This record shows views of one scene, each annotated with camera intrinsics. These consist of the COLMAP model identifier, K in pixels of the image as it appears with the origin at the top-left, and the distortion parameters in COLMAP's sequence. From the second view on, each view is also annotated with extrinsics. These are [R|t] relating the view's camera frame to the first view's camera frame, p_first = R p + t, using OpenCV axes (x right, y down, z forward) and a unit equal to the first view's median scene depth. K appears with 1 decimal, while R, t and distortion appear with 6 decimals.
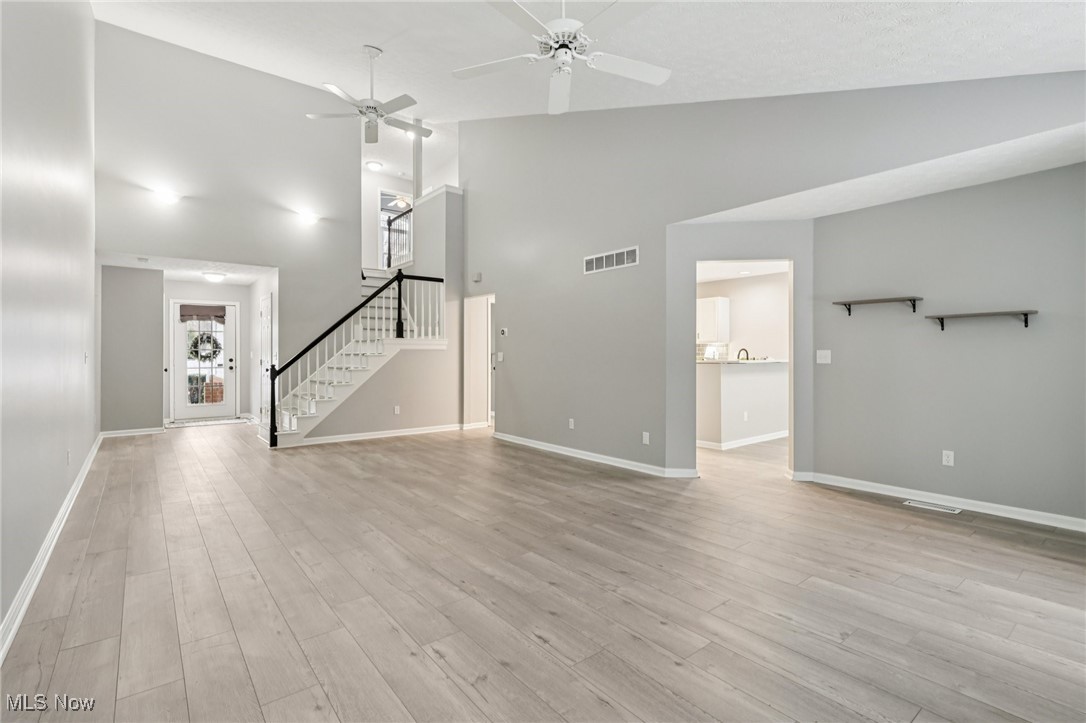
lens RADIAL K [[499.5, 0, 542.4], [0, 499.5, 356.3], [0, 0, 1]] dist [-0.000525, -0.000067]
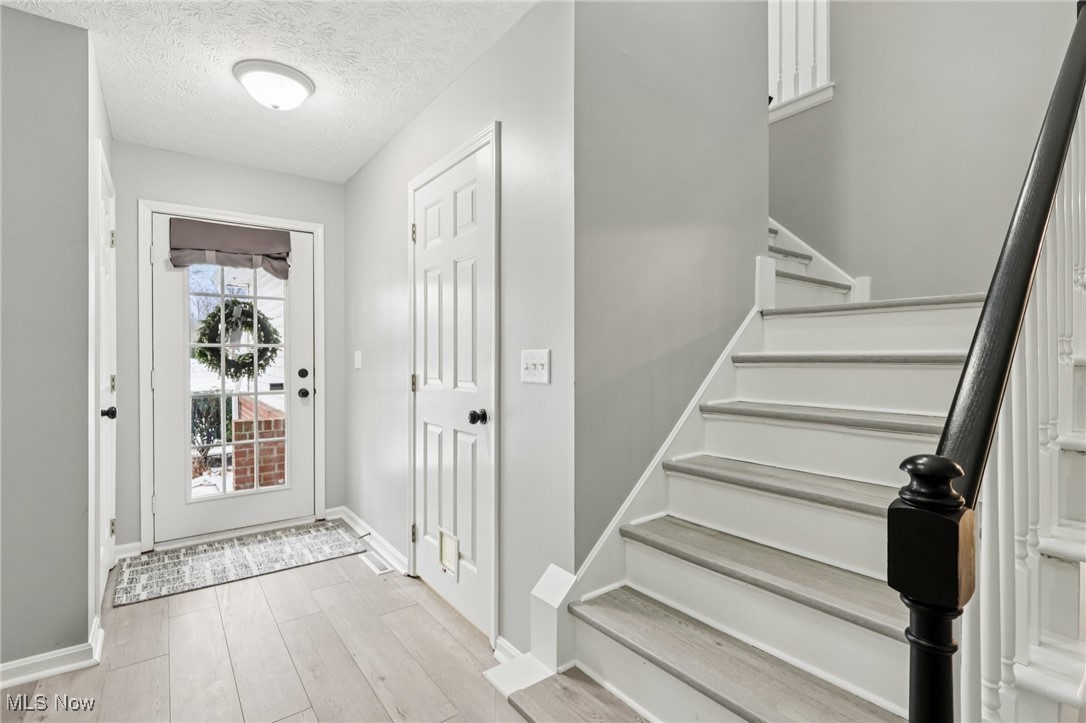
lens RADIAL K [[499.5, 0, 544.1], [0, 499.5, 357.1], [0, 0, 1]] dist [-0.000525, -0.000067]
pose [[0.999818, -0.002037, -0.018984, -0.438079], [0.002035, 0.999998, -0.000167, -0.003957], [0.018984, 0.000128, 0.999820, 0.629035]]
